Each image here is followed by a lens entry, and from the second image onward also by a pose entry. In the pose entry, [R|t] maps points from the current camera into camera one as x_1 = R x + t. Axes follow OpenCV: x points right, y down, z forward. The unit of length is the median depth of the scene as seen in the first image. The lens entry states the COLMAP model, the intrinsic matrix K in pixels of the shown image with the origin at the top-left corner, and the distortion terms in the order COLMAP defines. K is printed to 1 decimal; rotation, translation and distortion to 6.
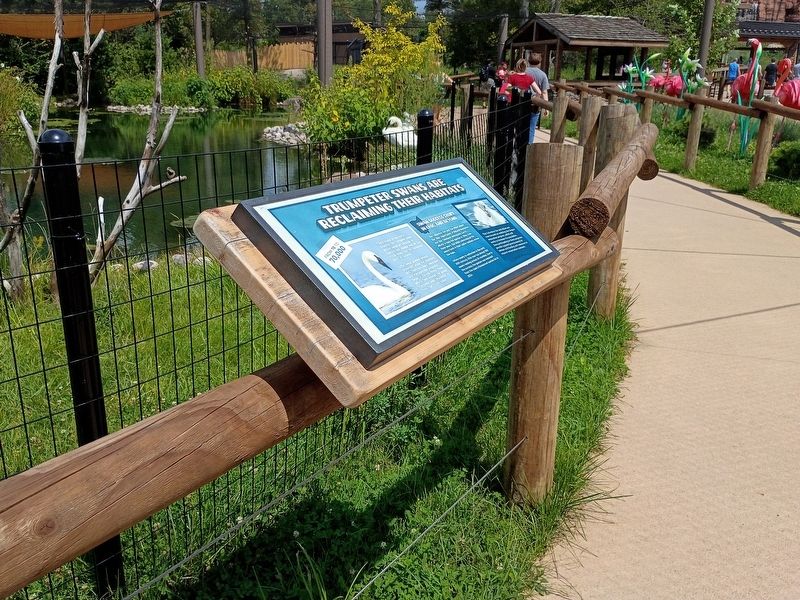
lens RADIAL K [[698.4, 0, 400.6], [0, 698.4, 299.2], [0, 0, 1]] dist [0.027314, -0.005803]
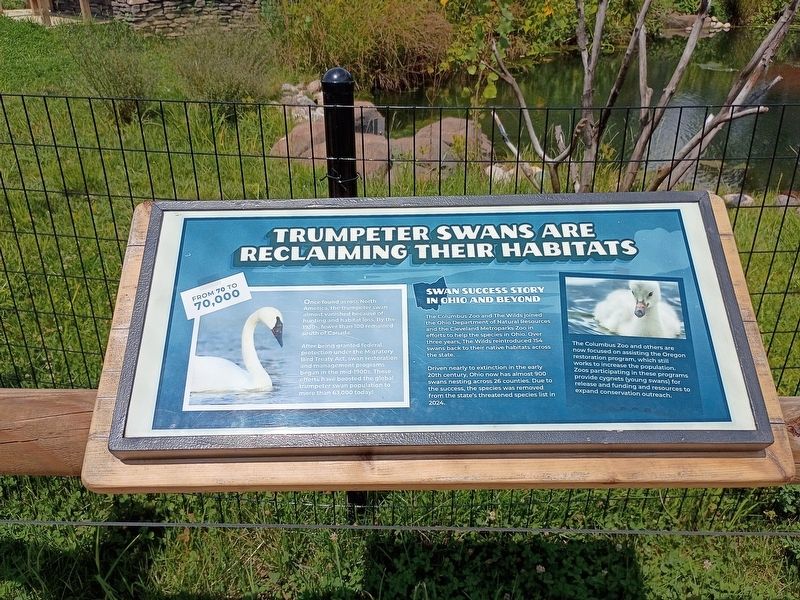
lens RADIAL K [[698.4, 0, 401.3], [0, 698.4, 299.1], [0, 0, 1]] dist [0.027314, -0.005803]
pose [[0.547472, 0.352644, -0.758892, 0.507090], [-0.238638, 0.935007, 0.262325, -0.267092], [0.802076, 0.037485, 0.596045, 0.615554]]
